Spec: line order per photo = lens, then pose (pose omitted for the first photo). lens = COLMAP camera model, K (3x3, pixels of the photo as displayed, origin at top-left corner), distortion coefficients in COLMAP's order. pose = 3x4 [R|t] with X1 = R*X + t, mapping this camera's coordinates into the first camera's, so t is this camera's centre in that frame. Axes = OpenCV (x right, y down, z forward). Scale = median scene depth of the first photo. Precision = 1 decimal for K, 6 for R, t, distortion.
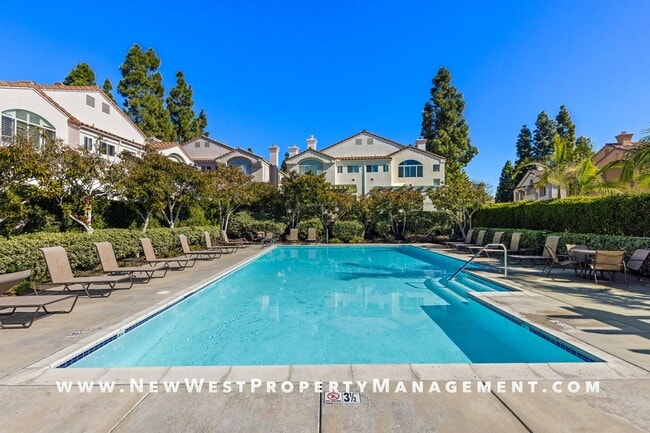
lens RADIAL K [[287.3, 0, 325.0], [0, 287.3, 200.3], [0, 0, 1]] dist [0.000655, 0.000001]
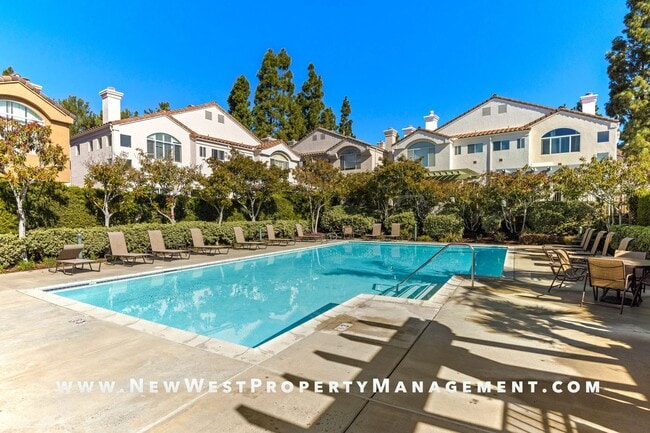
lens RADIAL K [[334.6, 0, 325.0], [0, 334.6, 216.5], [0, 0, 1]] dist [-0.056723, -0.000478]
pose [[0.865353, 0.001683, -0.501160, 0.195597], [0.035932, 0.997212, 0.065393, 0.001838], [0.499873, -0.074596, 0.862880, 0.013786]]
